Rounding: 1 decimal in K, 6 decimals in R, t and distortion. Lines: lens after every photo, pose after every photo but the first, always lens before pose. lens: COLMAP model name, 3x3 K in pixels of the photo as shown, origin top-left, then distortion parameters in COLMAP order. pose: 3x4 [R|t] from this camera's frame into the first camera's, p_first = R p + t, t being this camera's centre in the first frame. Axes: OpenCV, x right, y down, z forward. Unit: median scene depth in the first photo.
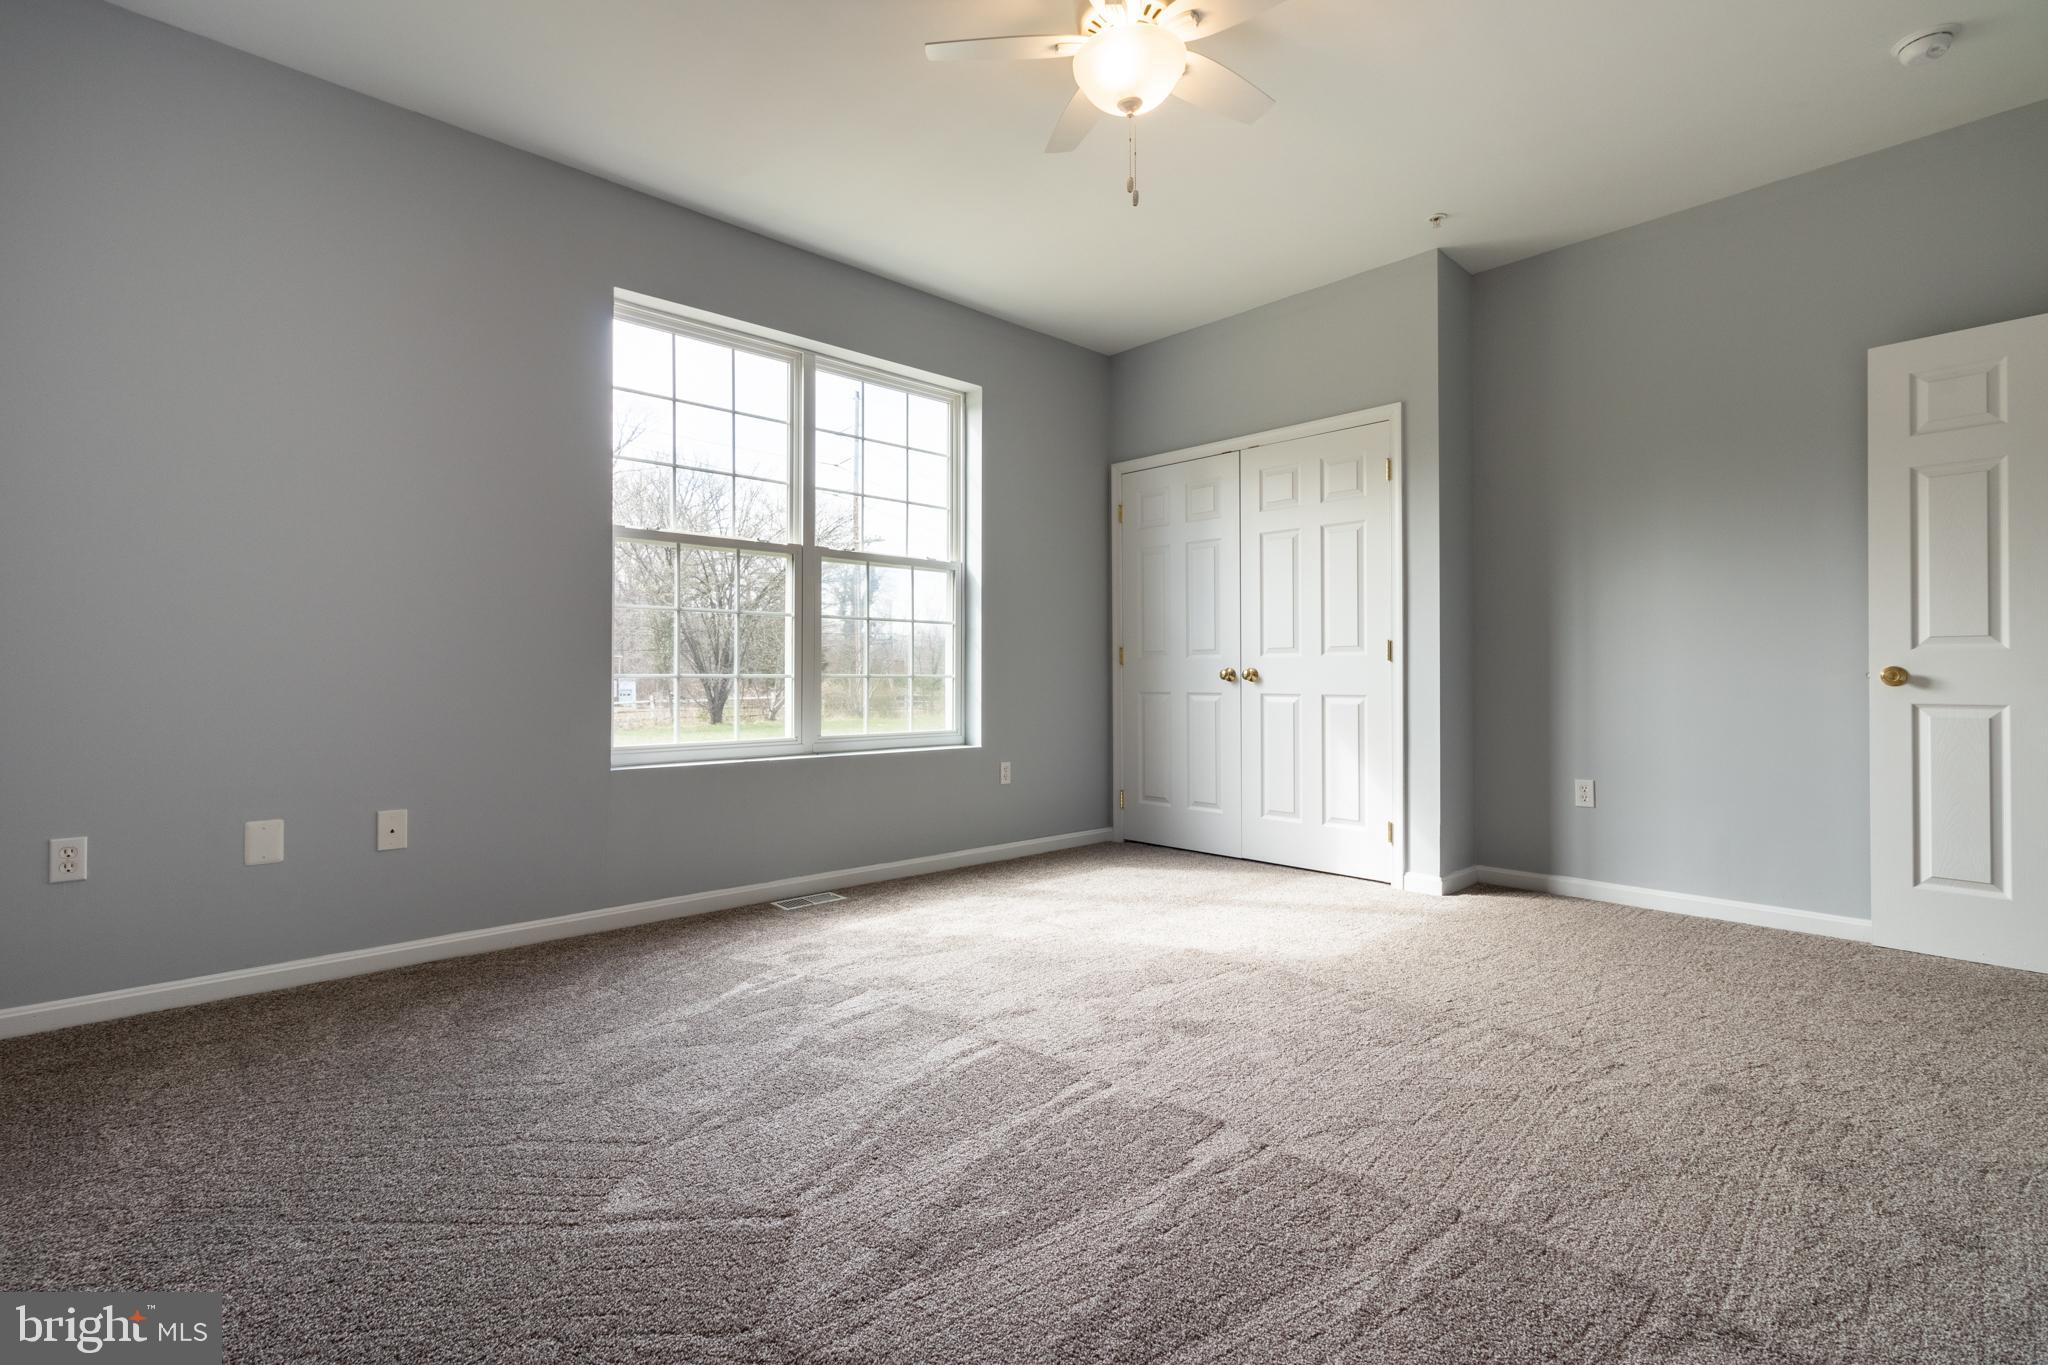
lens RADIAL K [[937.4, 0, 1012.4], [0, 937.4, 672.4], [0, 0, 1]] dist [0.003564, 0.000207]
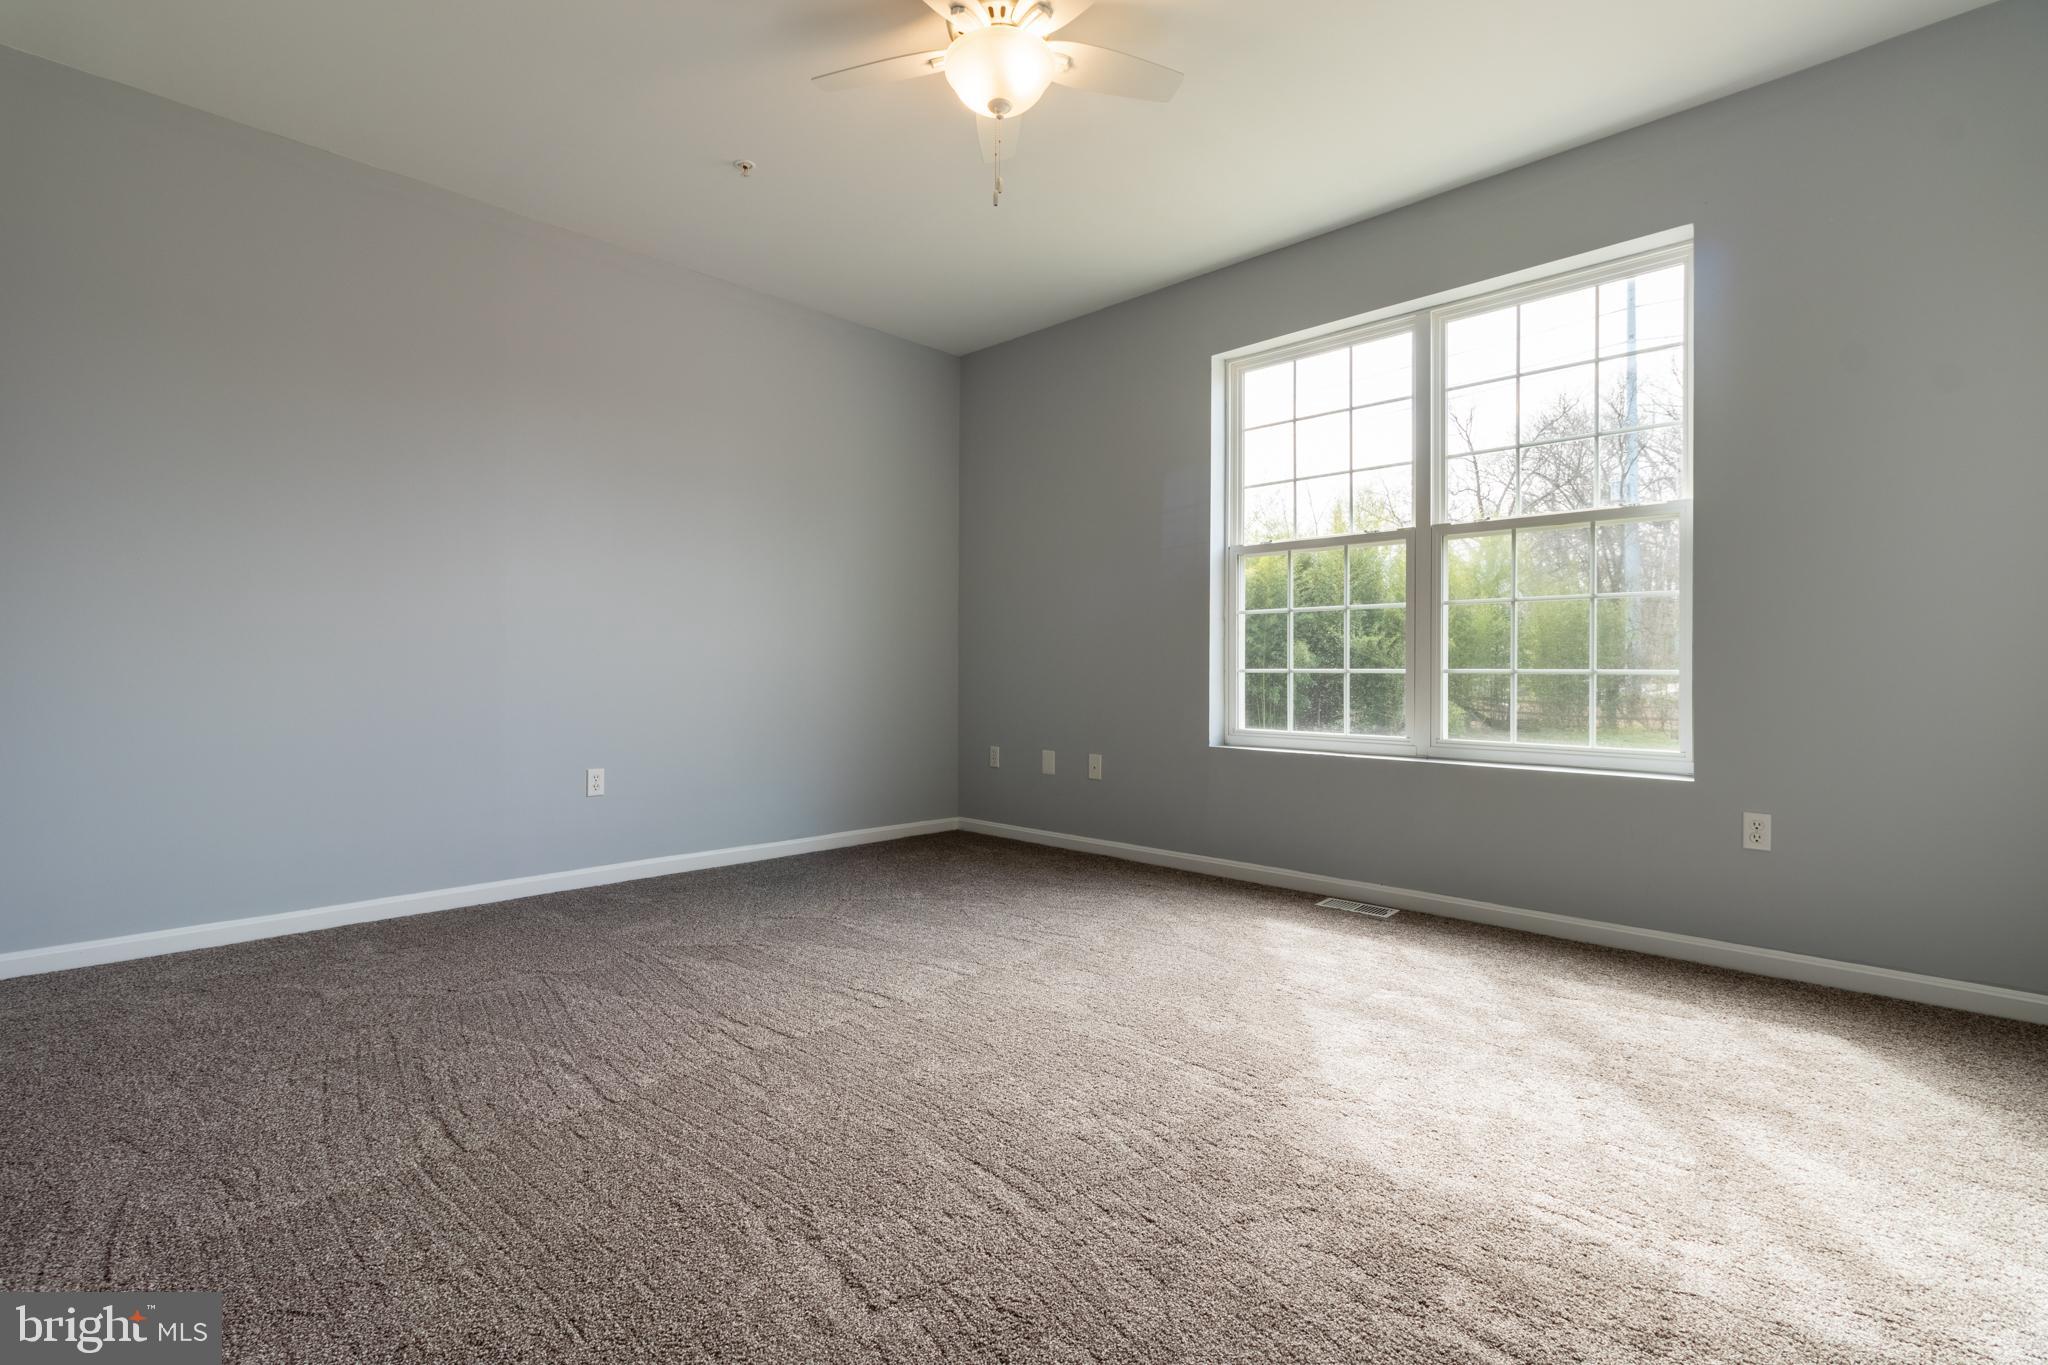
lens RADIAL K [[937.4, 0, 1012.4], [0, 937.4, 672.4], [0, 0, 1]] dist [0.003564, 0.000207]
pose [[0.060702, 0.004590, -0.998145, 0.665198], [0.002954, 0.999984, 0.004778, -0.000084], [0.998152, -0.003239, 0.060687, 0.555323]]
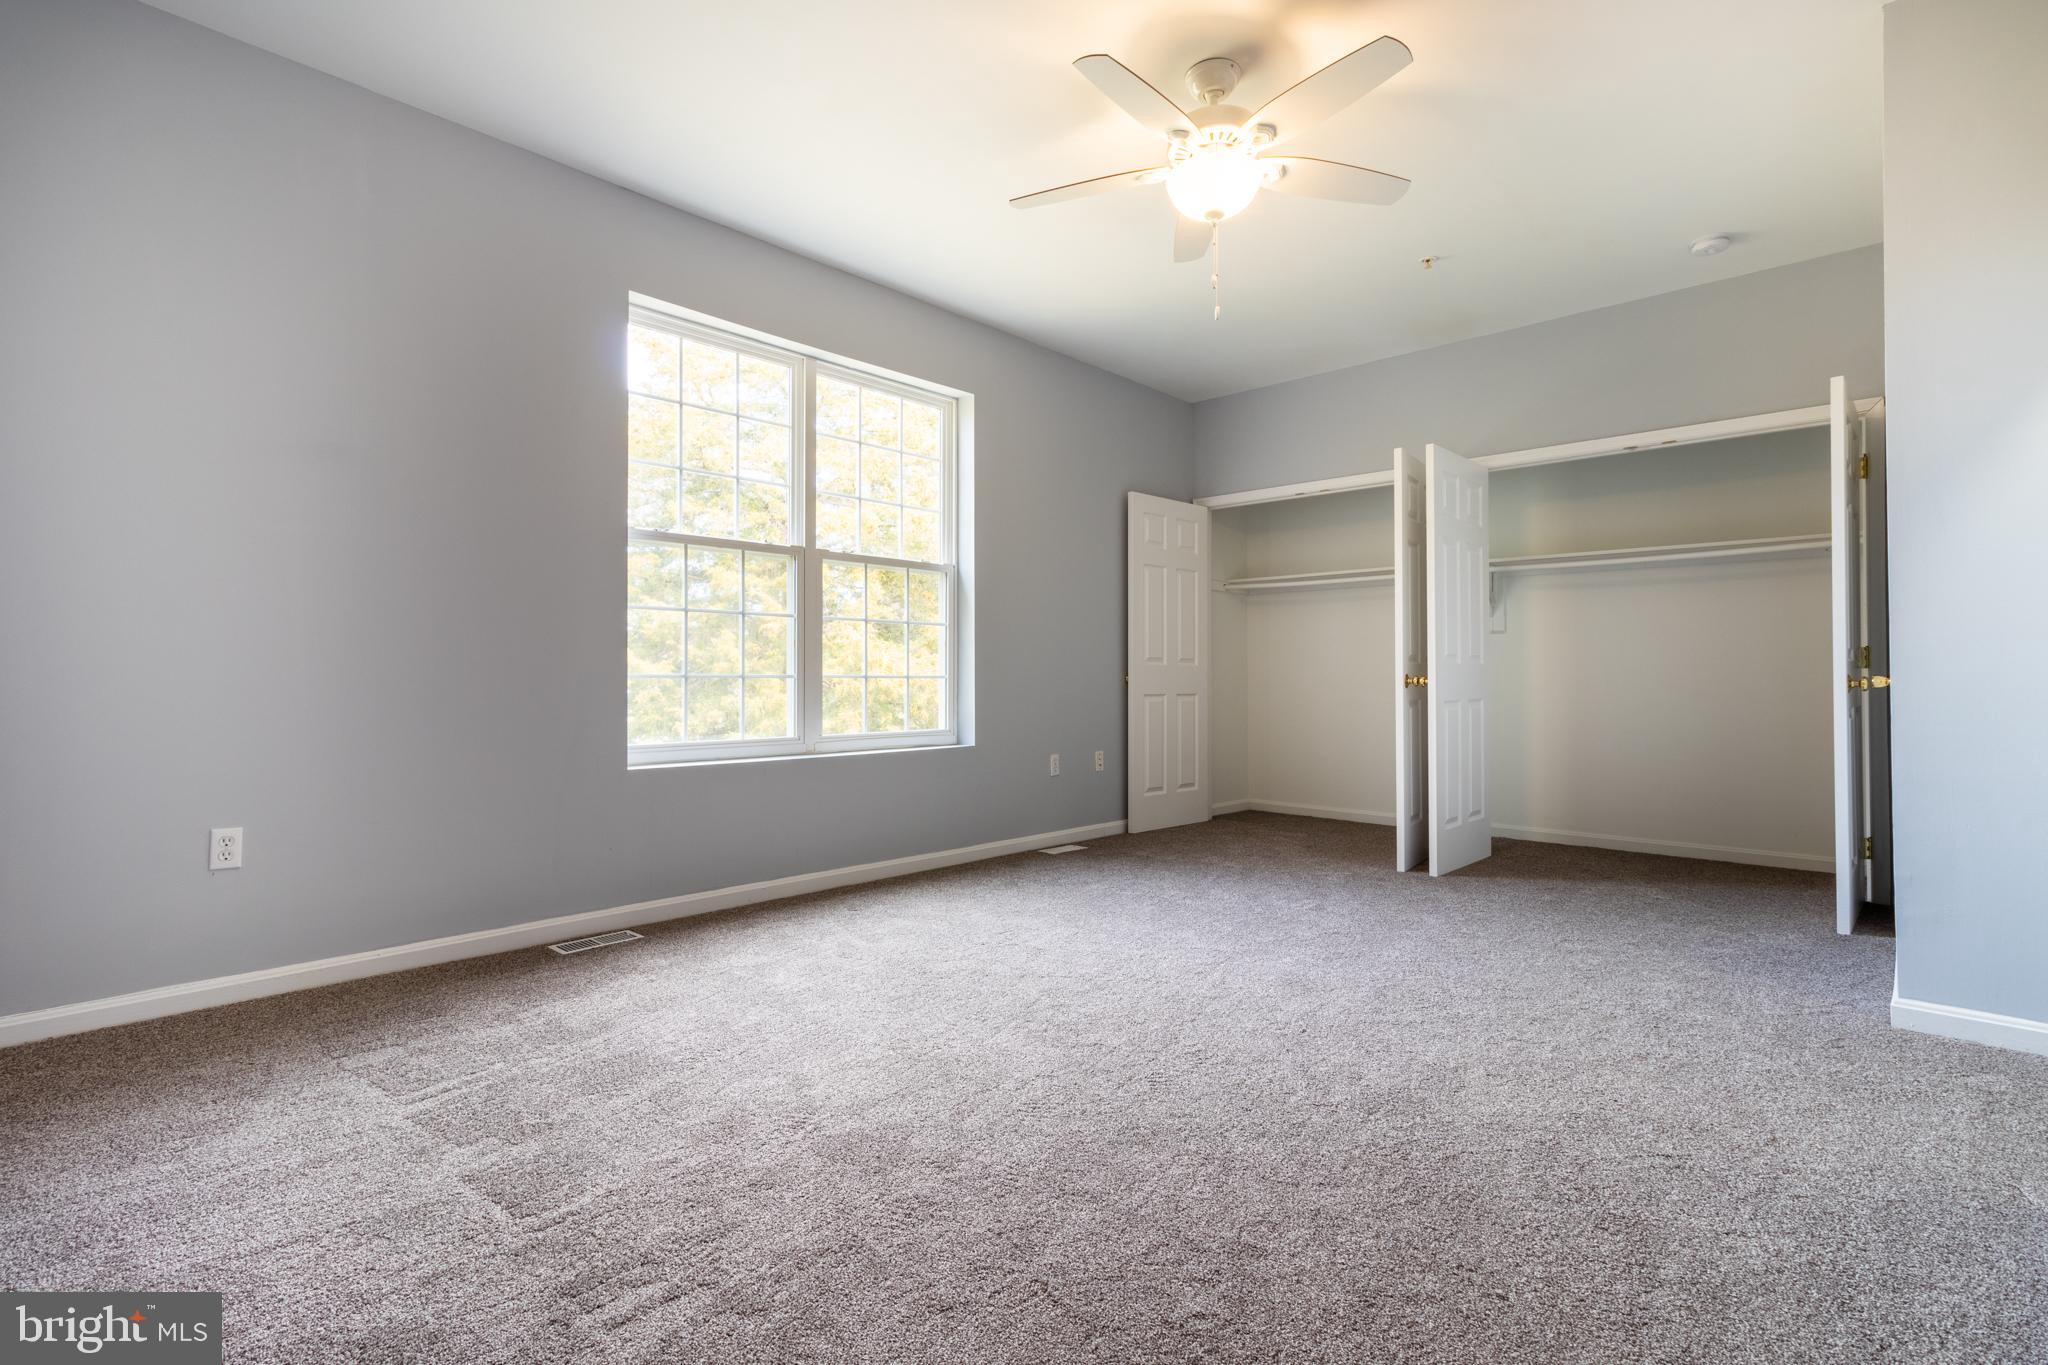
lens RADIAL K [[976.5, 0, 1016.9], [0, 976.5, 660.3], [0, 0, 1]] dist [0.001723, 0.000318]
pose [[0.997793, 0.000056, 0.066398, -0.065667], [0.000731, 0.999930, -0.011834, -0.000827], [-0.066394, 0.011857, 0.997723, -0.066537]]
